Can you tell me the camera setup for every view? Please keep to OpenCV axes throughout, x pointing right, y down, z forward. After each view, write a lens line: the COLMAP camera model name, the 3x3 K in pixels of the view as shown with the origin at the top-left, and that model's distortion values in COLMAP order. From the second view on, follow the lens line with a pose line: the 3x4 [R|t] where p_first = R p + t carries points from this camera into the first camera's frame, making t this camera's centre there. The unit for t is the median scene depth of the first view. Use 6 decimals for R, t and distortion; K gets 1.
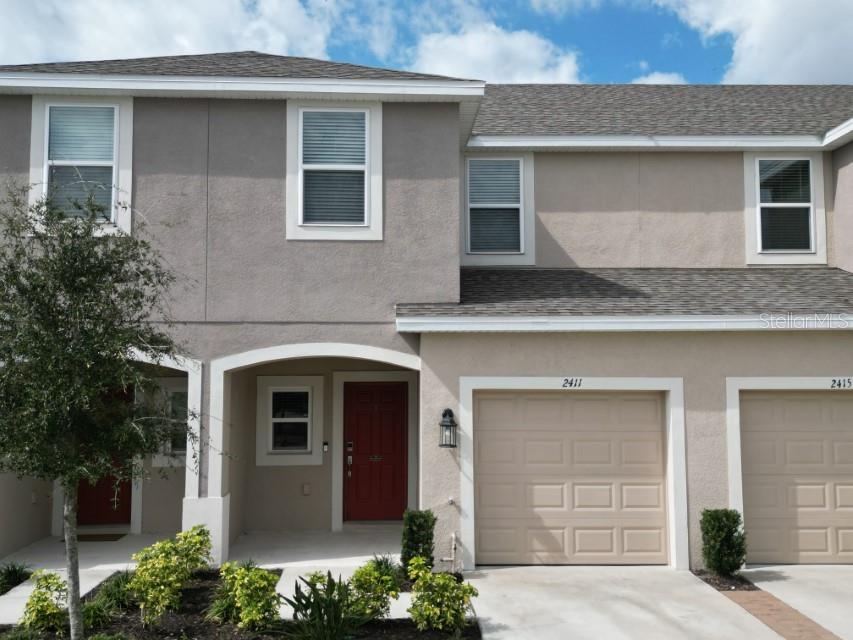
lens RADIAL K [[833.4, 0, 433.7], [0, 833.4, 315.7], [0, 0, 1]] dist [0.046795, 0.000000]
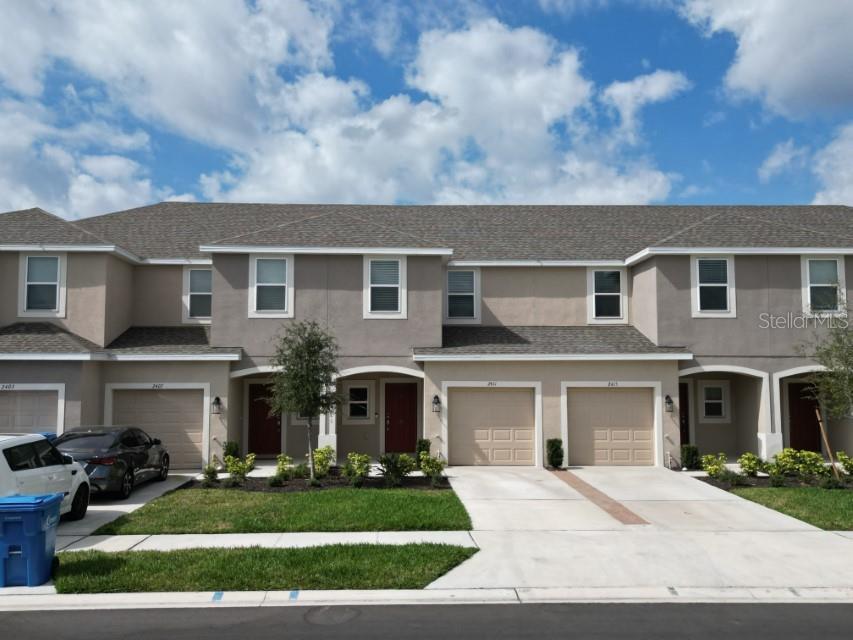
lens RADIAL K [[794.0, 0, 422.7], [0, 794.0, 316.3], [0, 0, 1]] dist [0.009346, 0.000000]
pose [[0.999947, 0.000273, -0.010276, 0.002528], [-0.000306, 0.999995, -0.003210, -0.090779], [0.010275, 0.003213, 0.999942, -1.093305]]
